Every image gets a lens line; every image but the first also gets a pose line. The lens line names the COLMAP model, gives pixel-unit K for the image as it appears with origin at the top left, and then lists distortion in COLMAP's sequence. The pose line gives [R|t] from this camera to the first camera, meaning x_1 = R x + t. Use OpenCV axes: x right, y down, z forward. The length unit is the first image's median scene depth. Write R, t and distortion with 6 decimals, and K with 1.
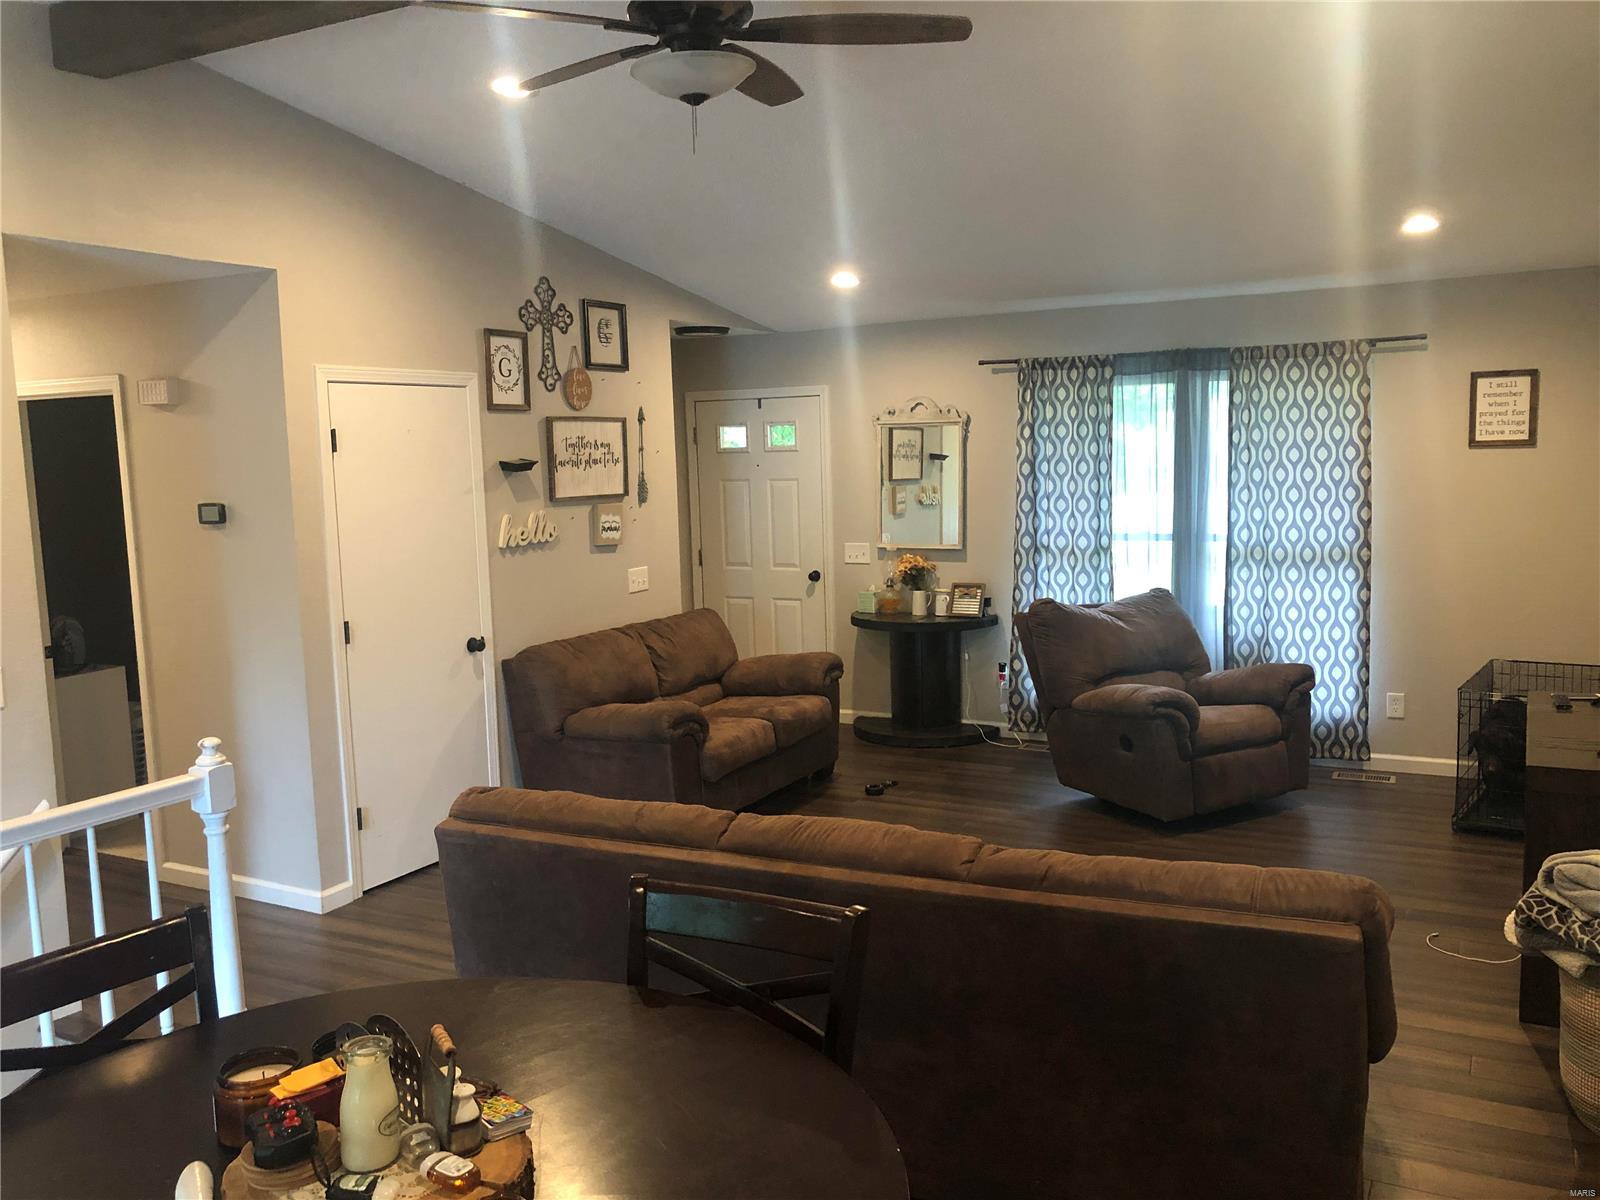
lens RADIAL K [[1334.9, 0, 800.2], [0, 1334.9, 609.4], [0, 0, 1]] dist [0.067880, -0.036702]
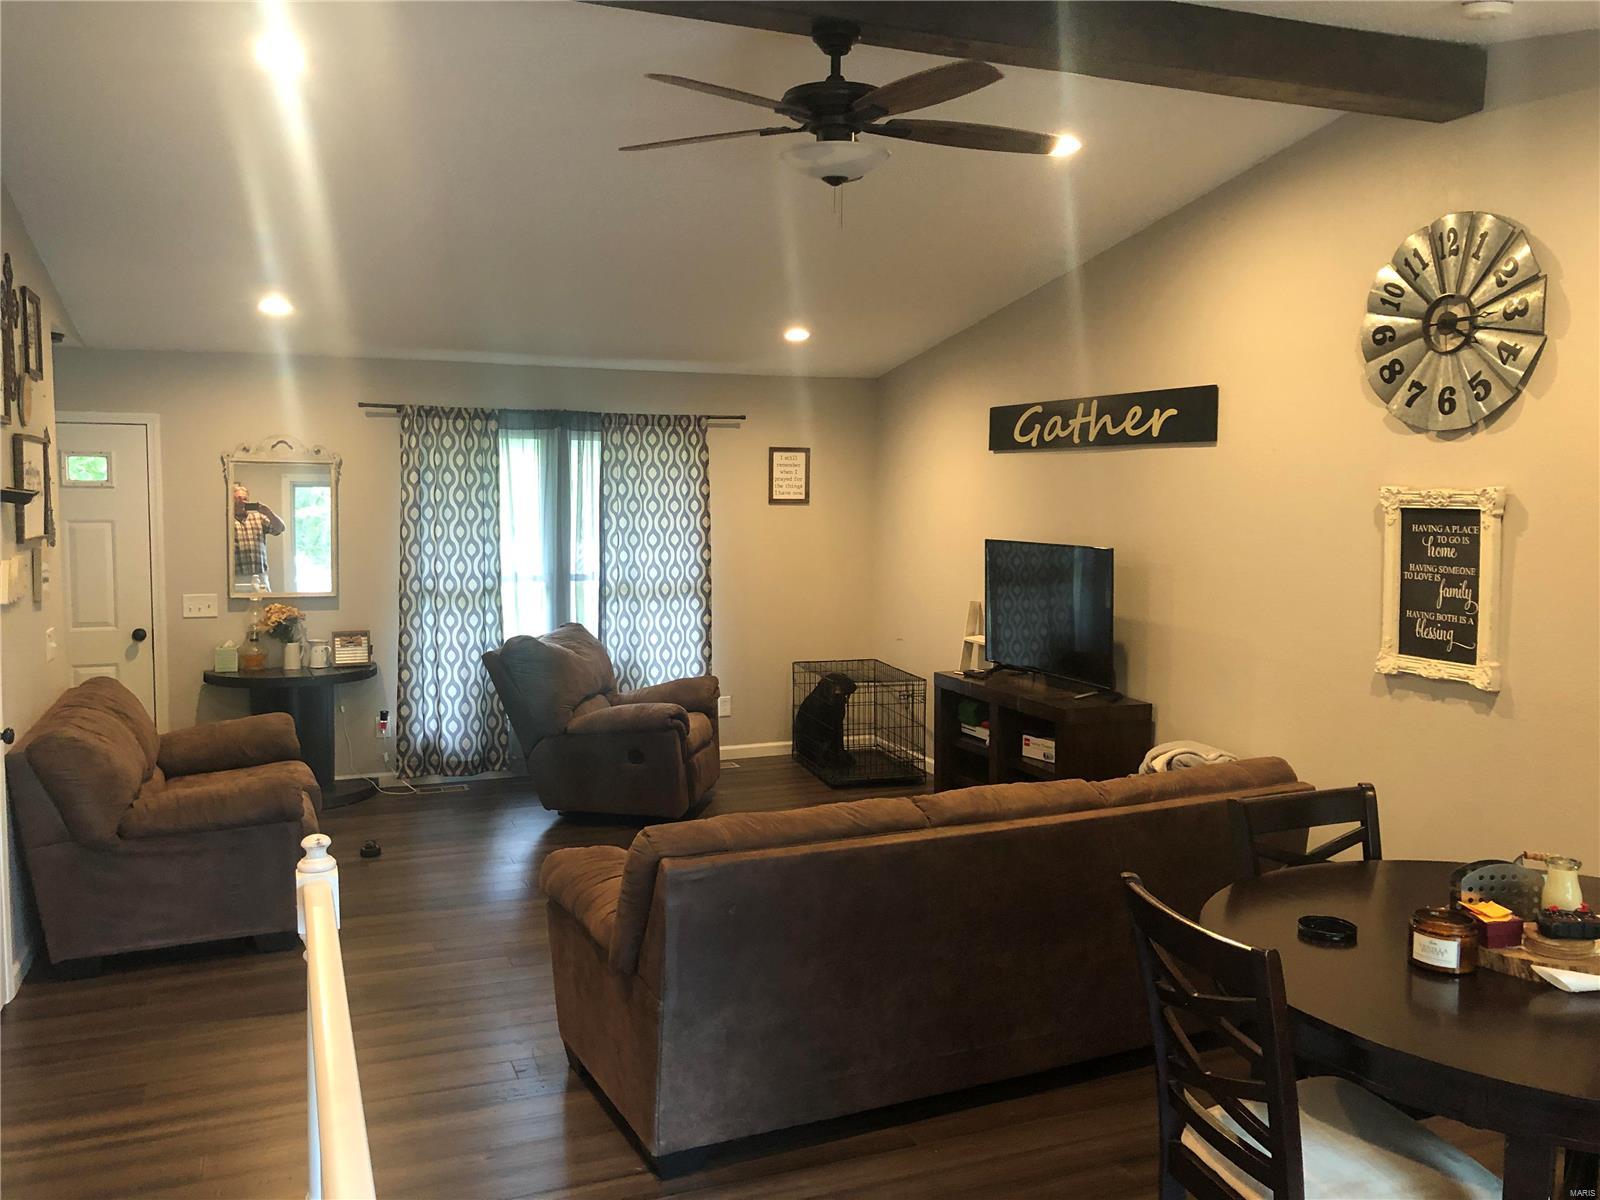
lens RADIAL K [[1334.9, 0, 800.6], [0, 1334.9, 592.6], [0, 0, 1]] dist [0.067880, -0.036702]
pose [[0.626754, -0.029827, 0.778646, -0.467380], [0.073978, 0.997031, -0.021354, -0.002942], [-0.775698, 0.070986, 0.627100, 0.155387]]
